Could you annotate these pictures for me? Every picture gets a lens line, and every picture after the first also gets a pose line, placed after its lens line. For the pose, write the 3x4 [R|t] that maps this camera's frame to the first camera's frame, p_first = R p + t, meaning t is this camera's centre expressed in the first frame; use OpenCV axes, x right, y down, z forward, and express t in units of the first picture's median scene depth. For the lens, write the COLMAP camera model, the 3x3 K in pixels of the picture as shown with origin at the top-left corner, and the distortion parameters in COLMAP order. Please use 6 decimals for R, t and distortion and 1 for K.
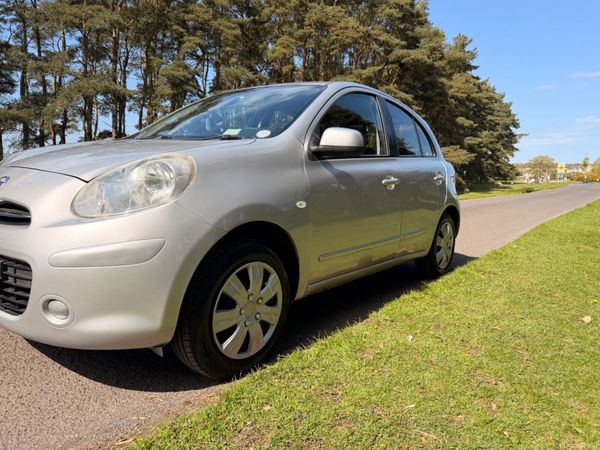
lens RADIAL K [[425.4, 0, 305.1], [0, 425.4, 225.0], [0, 0, 1]] dist [0.046526, -0.054207]
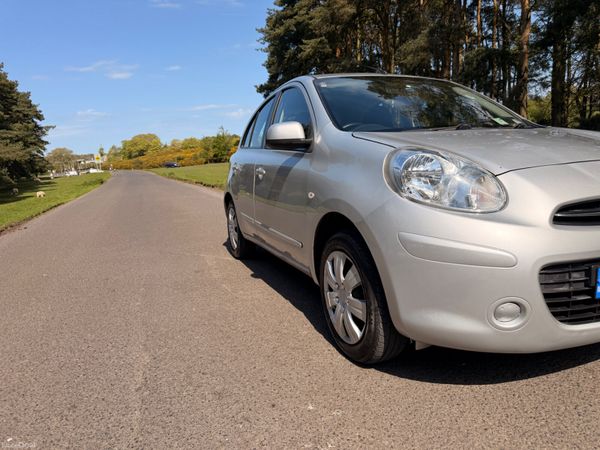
lens RADIAL K [[430.1, 0, 299.8], [0, 430.1, 229.3], [0, 0, 1]] dist [0.028092, -0.039657]
pose [[0.537048, -0.200528, 0.819370, -0.079693], [0.179790, 0.976226, 0.121074, -0.010054], [-0.824169, 0.082292, 0.560333, 0.047852]]
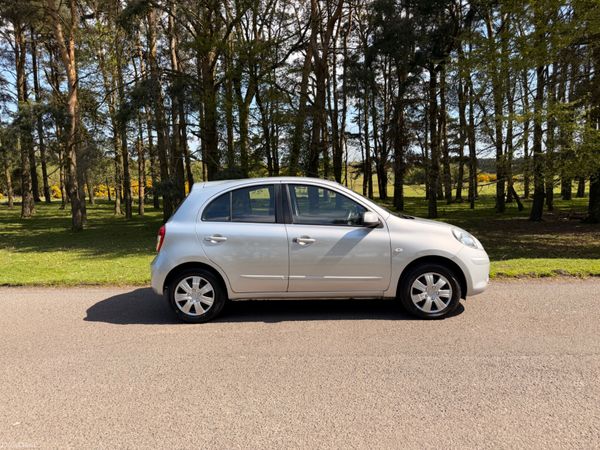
lens RADIAL K [[425.4, 0, 304.0], [0, 425.4, 223.7], [0, 0, 1]] dist [0.046526, -0.054207]
pose [[-0.562324, -0.103041, 0.820472, -0.108726], [0.102396, 0.975893, 0.192739, -0.037853], [-0.820552, 0.192395, -0.538217, 0.155546]]
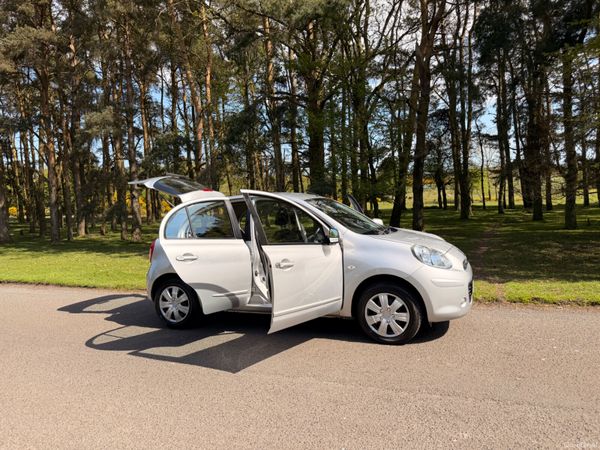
lens RADIAL K [[425.4, 0, 302.7], [0, 425.4, 231.3], [0, 0, 1]] dist [0.046526, -0.054207]
pose [[-0.251386, -0.096628, 0.963051, -0.129090], [0.160330, 0.977100, 0.139889, -0.032506], [-0.954515, 0.189572, -0.230137, 0.110838]]
